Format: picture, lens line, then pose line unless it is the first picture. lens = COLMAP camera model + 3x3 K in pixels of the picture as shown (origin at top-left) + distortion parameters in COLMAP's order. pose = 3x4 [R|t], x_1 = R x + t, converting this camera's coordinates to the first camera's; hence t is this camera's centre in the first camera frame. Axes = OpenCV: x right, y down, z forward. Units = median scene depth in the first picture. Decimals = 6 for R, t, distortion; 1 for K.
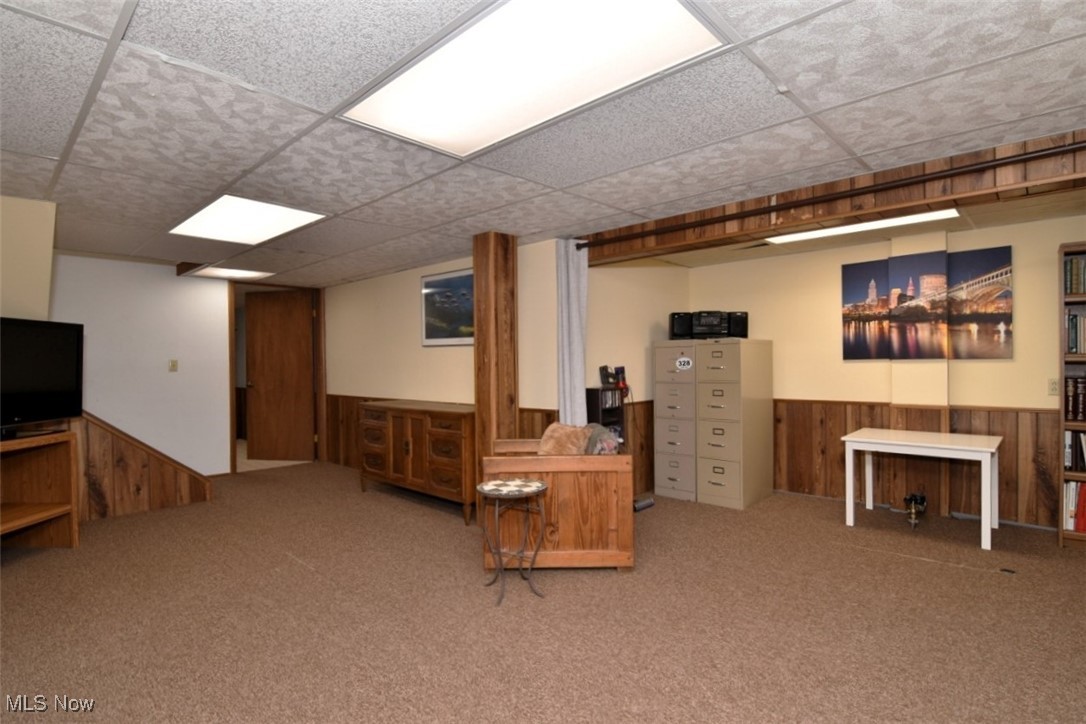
lens RADIAL K [[552.8, 0, 543.0], [0, 552.8, 362.0], [0, 0, 1]] dist [-0.017211, -0.000057]
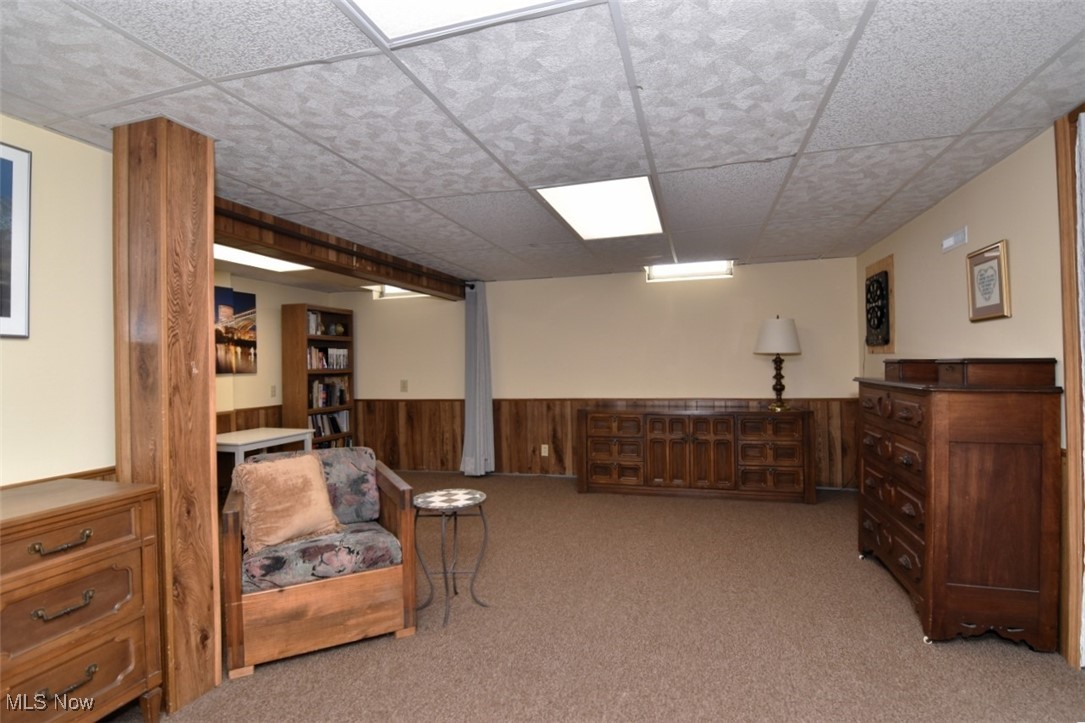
lens RADIAL K [[550.7, 0, 542.5], [0, 550.7, 361.5], [0, 0, 1]] dist [0.002351, 0.000030]
pose [[-0.470552, 0.024984, 0.882018, -0.761708], [0.026559, 0.999547, -0.014144, 0.003712], [-0.881972, 0.016770, -0.471003, 1.009095]]
